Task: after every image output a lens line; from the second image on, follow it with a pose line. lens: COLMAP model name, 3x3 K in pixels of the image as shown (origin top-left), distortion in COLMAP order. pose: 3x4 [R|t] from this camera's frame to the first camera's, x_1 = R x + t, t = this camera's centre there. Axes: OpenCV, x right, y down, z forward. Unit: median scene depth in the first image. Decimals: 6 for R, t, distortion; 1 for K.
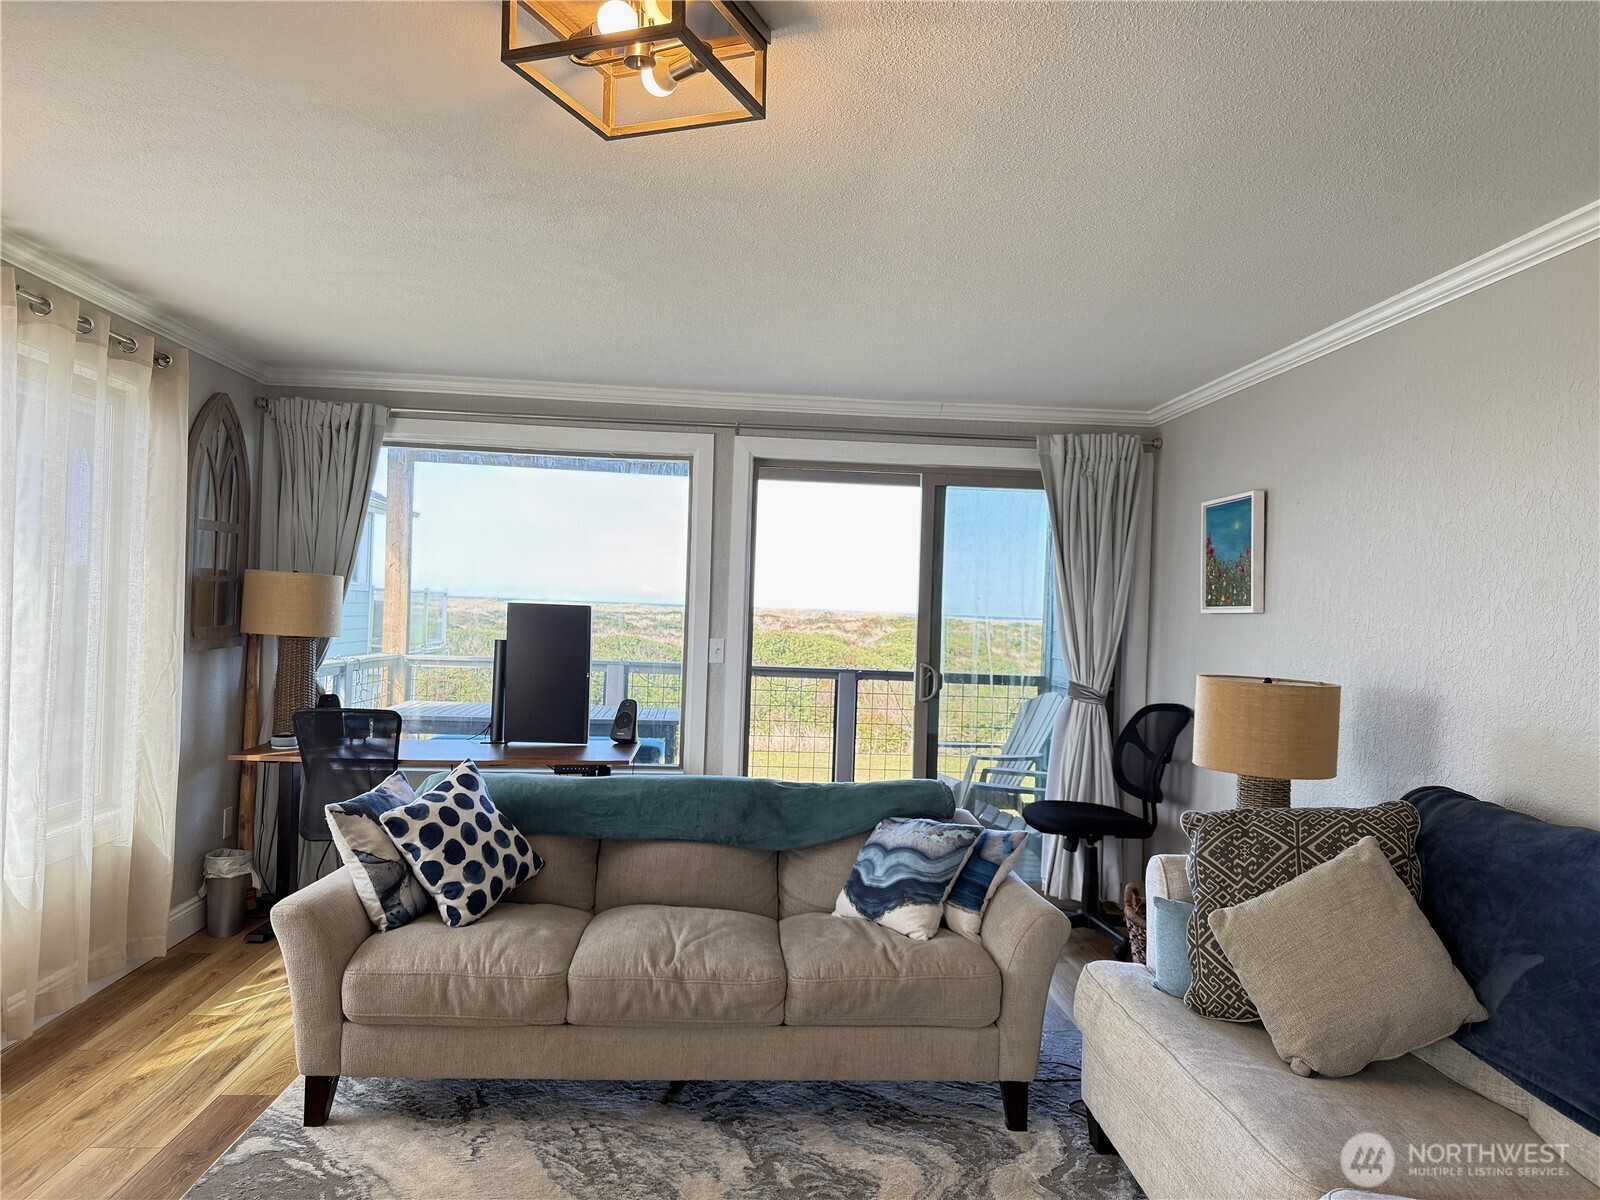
lens RADIAL K [[1111.8, 0, 827.0], [0, 1111.8, 602.2], [0, 0, 1]] dist [0.063676, -0.104496]
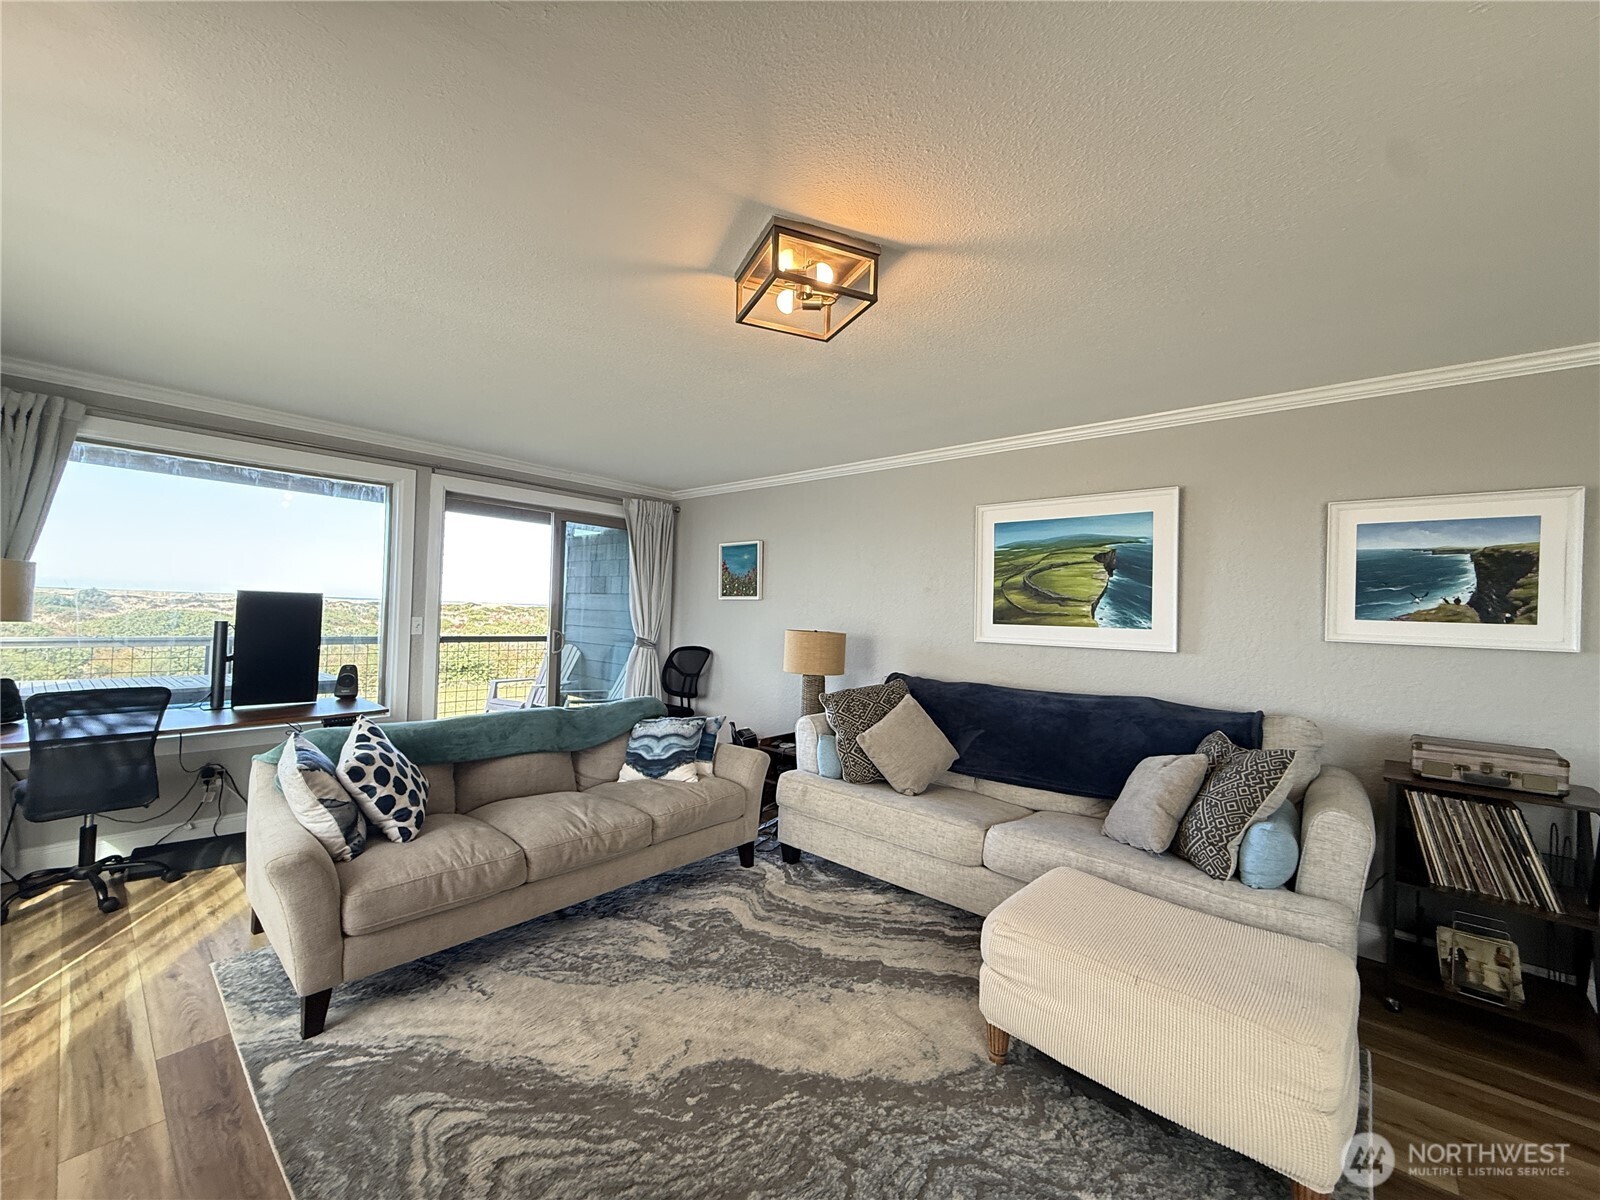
lens RADIAL K [[629.4, 0, 800.0], [0, 629.4, 600.0], [0, 0, 1]] dist [-0.000848, -0.000316]
pose [[0.713211, 0.001779, 0.700948, -0.515425], [-0.012372, 0.999873, 0.010050, -0.004542], [-0.700841, -0.015840, 0.713142, 0.162404]]
